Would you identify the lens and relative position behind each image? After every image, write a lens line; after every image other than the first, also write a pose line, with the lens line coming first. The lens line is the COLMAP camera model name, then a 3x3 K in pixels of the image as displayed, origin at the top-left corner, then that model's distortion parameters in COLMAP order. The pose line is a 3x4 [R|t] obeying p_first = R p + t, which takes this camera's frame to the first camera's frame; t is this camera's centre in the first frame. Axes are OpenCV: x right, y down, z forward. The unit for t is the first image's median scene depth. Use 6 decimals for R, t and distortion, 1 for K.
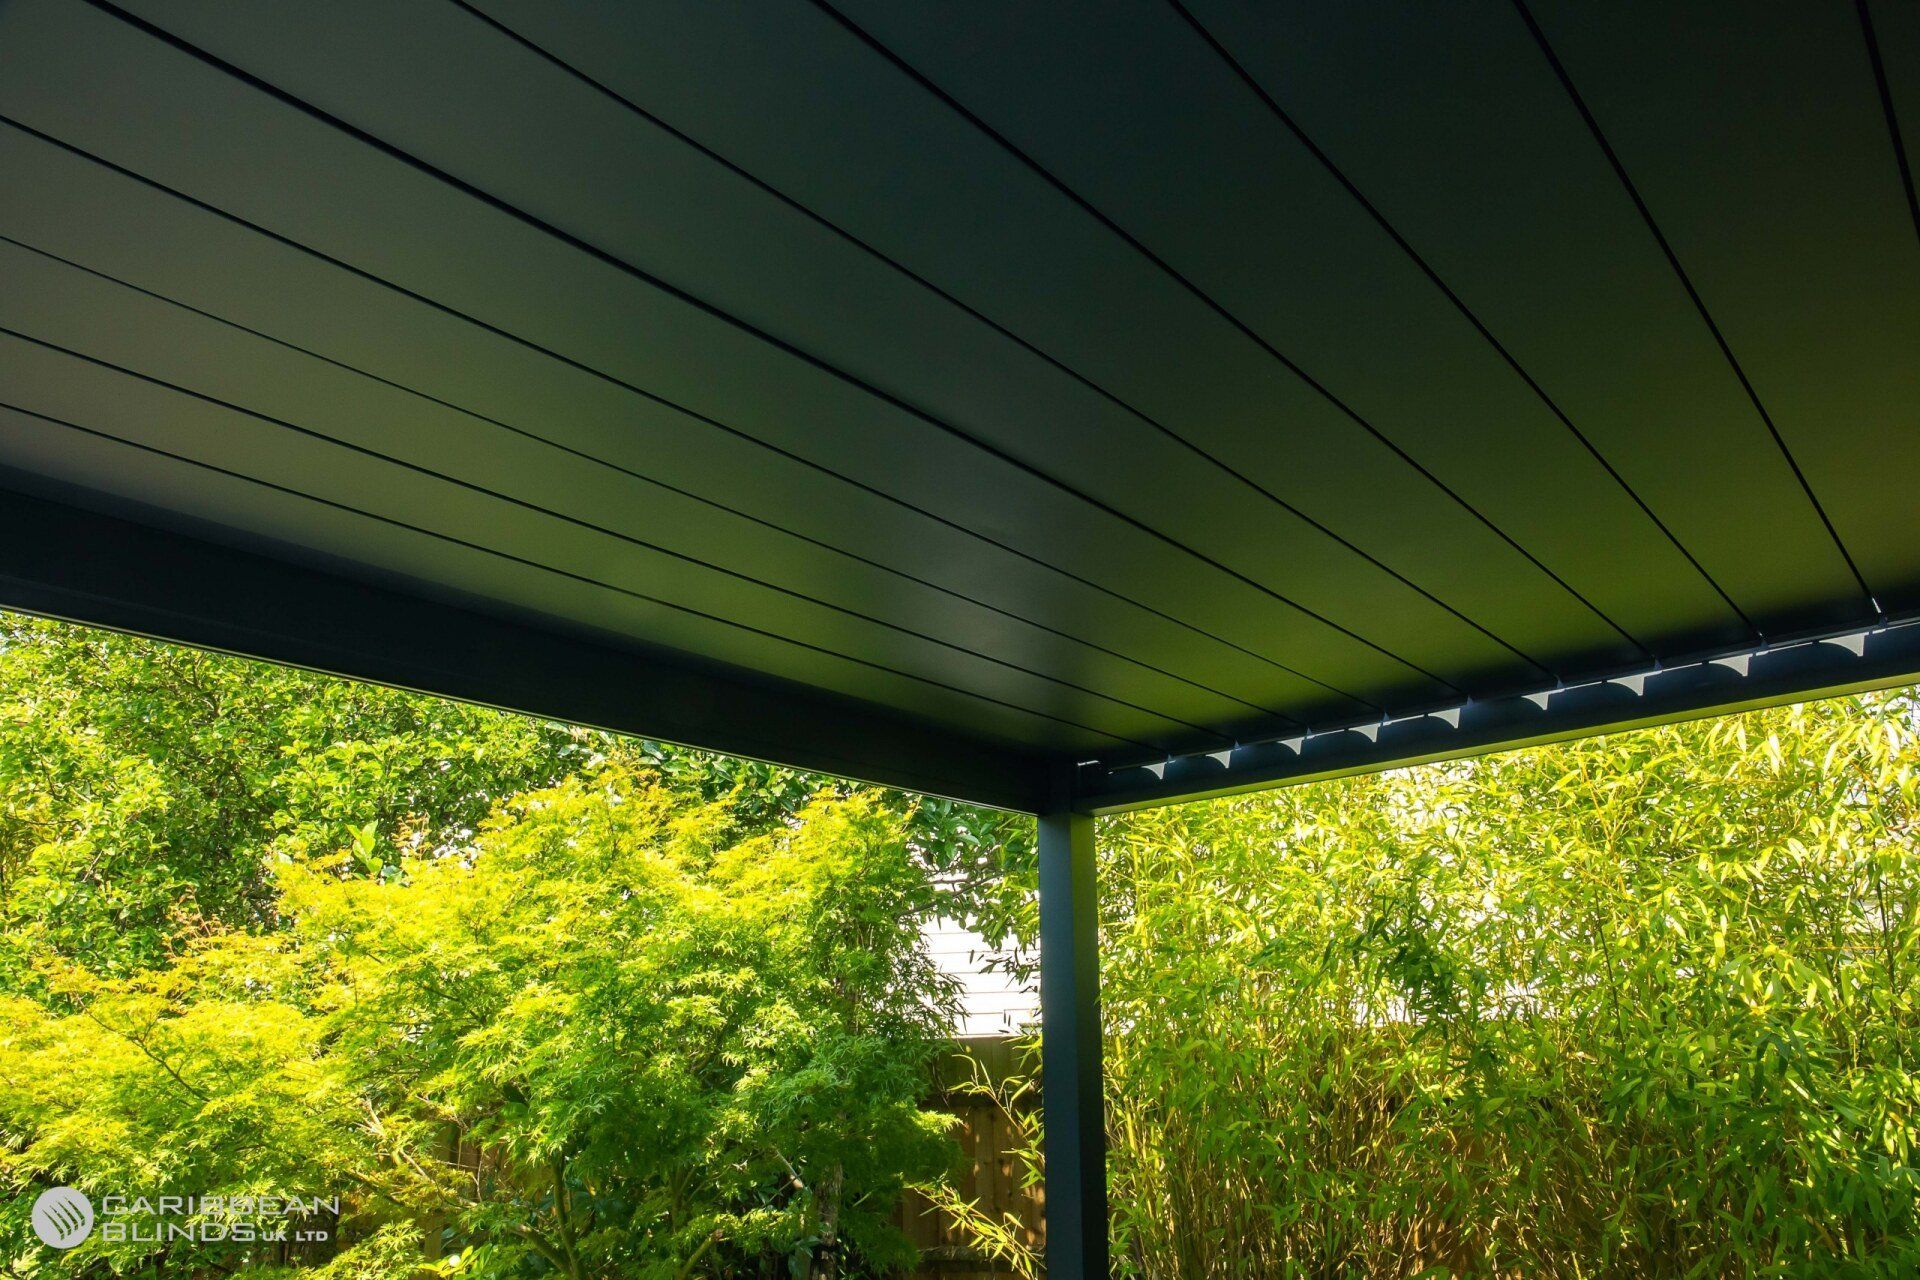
lens RADIAL K [[1327.4, 0, 998.9], [0, 1327.4, 642.6], [0, 0, 1]] dist [-0.061454, 0.000521]
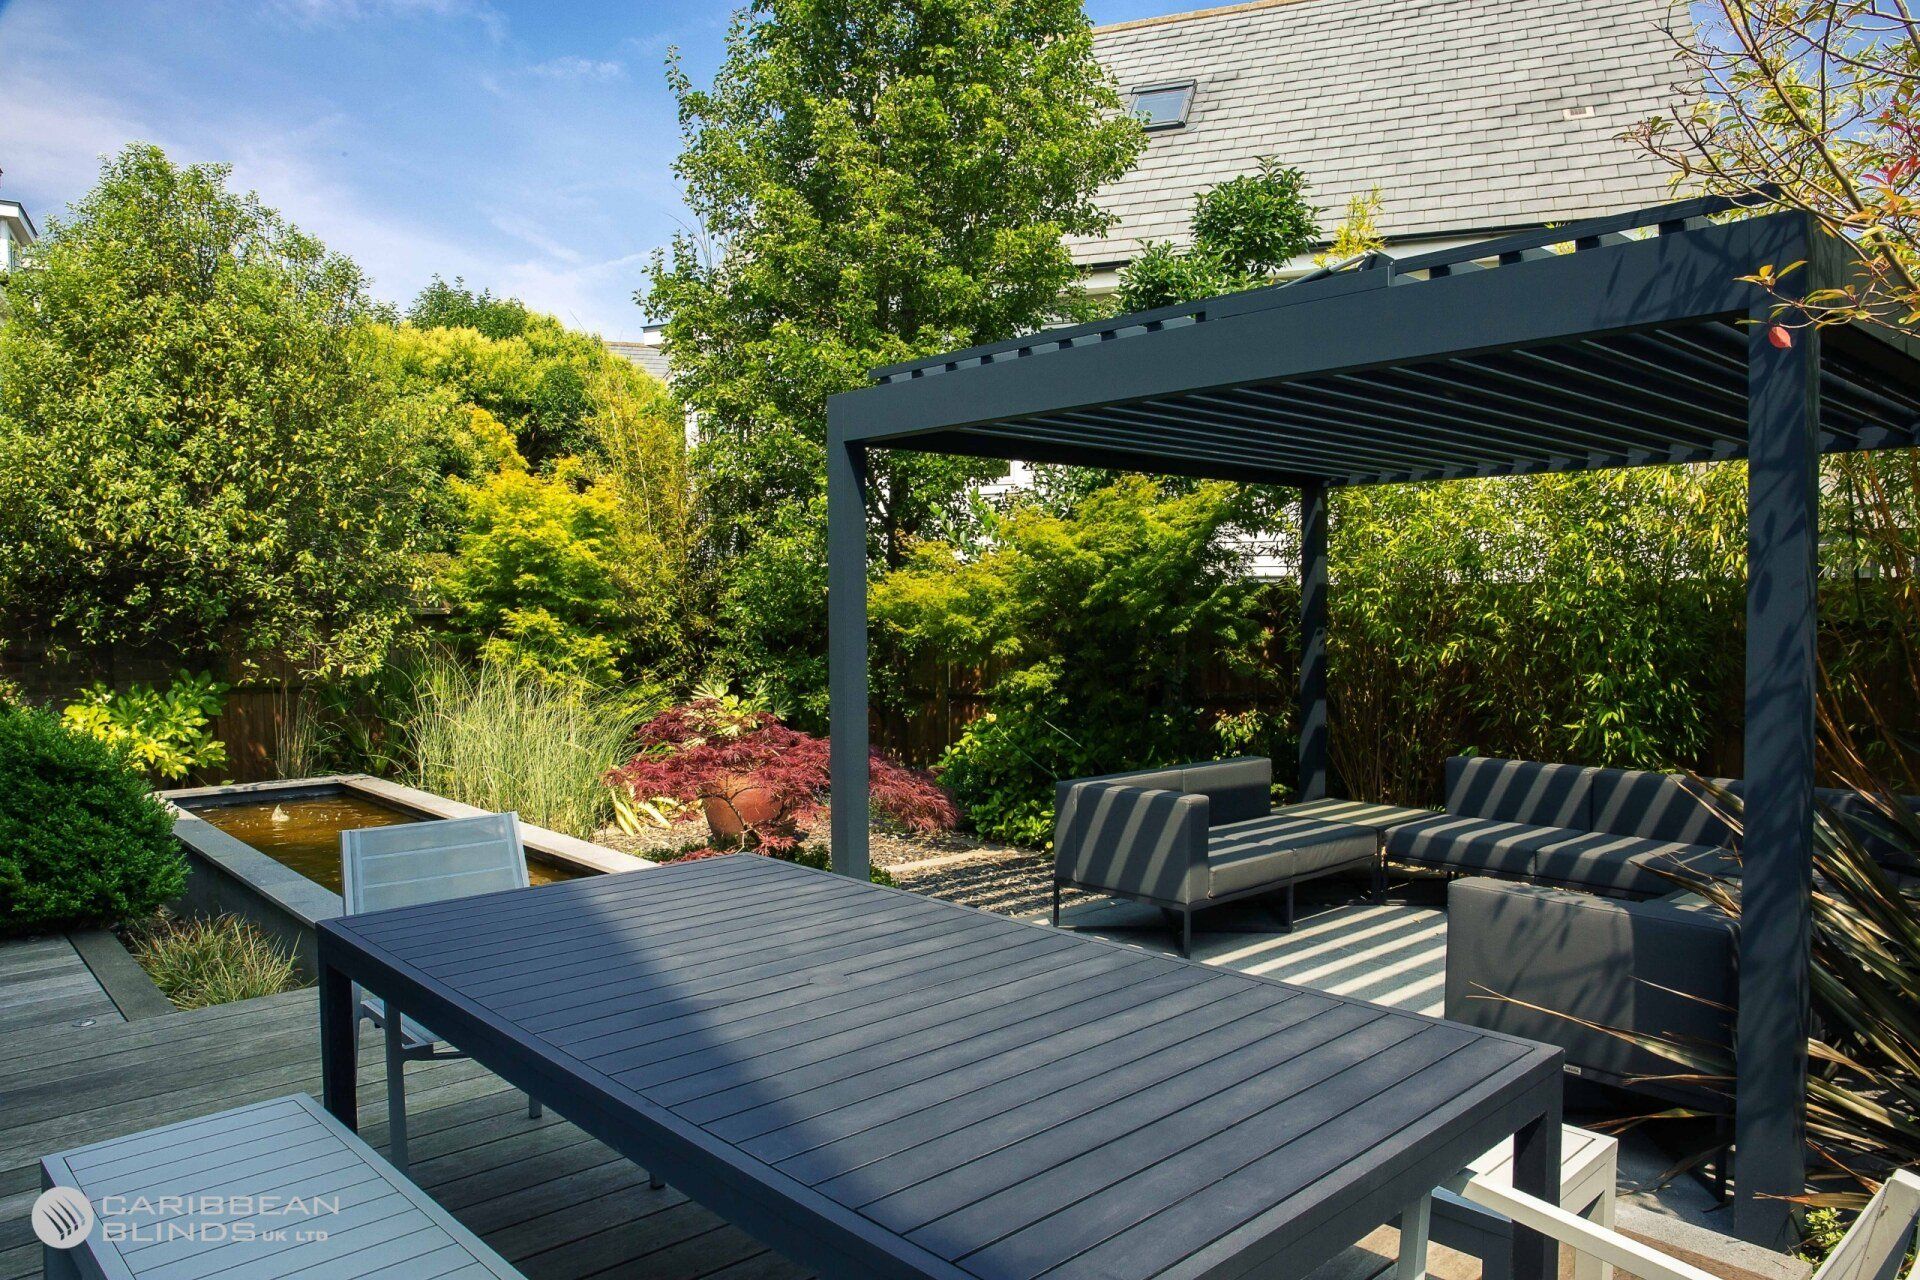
lens RADIAL K [[1327.4, 0, 998.9], [0, 1327.4, 642.6], [0, 0, 1]] dist [-0.061454, 0.000521]
pose [[0.992883, 0.013902, -0.118280, -0.204527], [0.026281, 0.943104, 0.331459, -0.362555], [0.116158, -0.332209, 0.936026, -1.175300]]
